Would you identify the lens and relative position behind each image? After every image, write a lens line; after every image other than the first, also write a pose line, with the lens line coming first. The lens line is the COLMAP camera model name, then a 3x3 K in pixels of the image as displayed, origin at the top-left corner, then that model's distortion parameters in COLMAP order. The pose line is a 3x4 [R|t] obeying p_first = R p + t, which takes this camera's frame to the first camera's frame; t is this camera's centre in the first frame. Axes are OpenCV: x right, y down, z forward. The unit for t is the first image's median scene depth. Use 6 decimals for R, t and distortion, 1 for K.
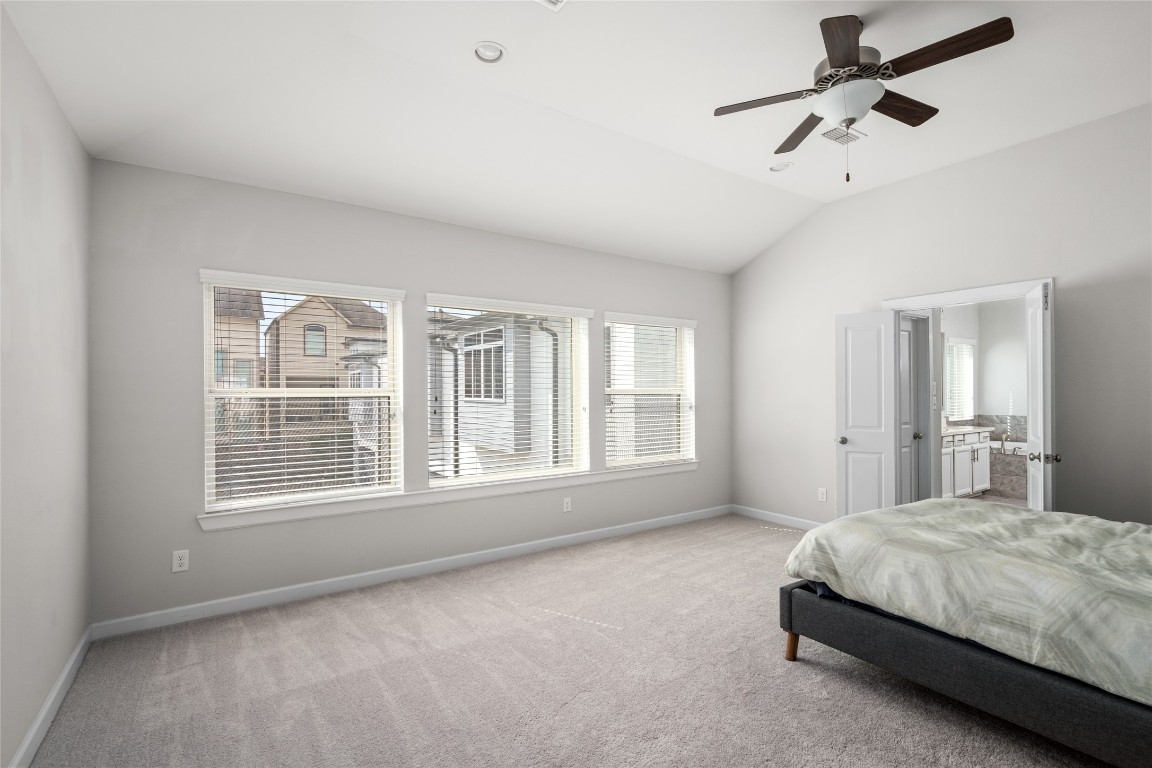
lens RADIAL K [[528.4, 0, 573.1], [0, 528.4, 387.4], [0, 0, 1]] dist [-0.005601, 0.001242]
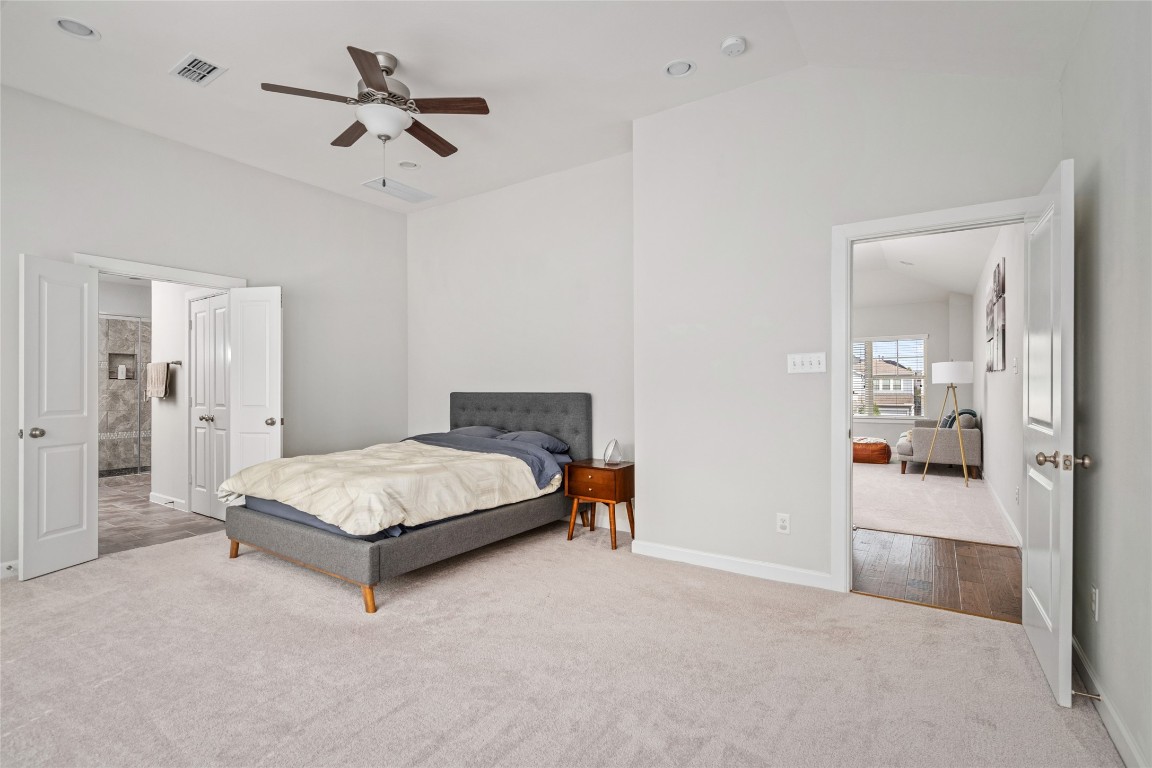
lens RADIAL K [[528.4, 0, 568.7], [0, 528.4, 382.6], [0, 0, 1]] dist [-0.005601, 0.001242]
pose [[-0.372221, 0.012672, 0.928058, -0.763557], [-0.006125, 0.999851, -0.016108, 0.073693], [-0.928124, -0.011680, -0.372088, 1.091265]]
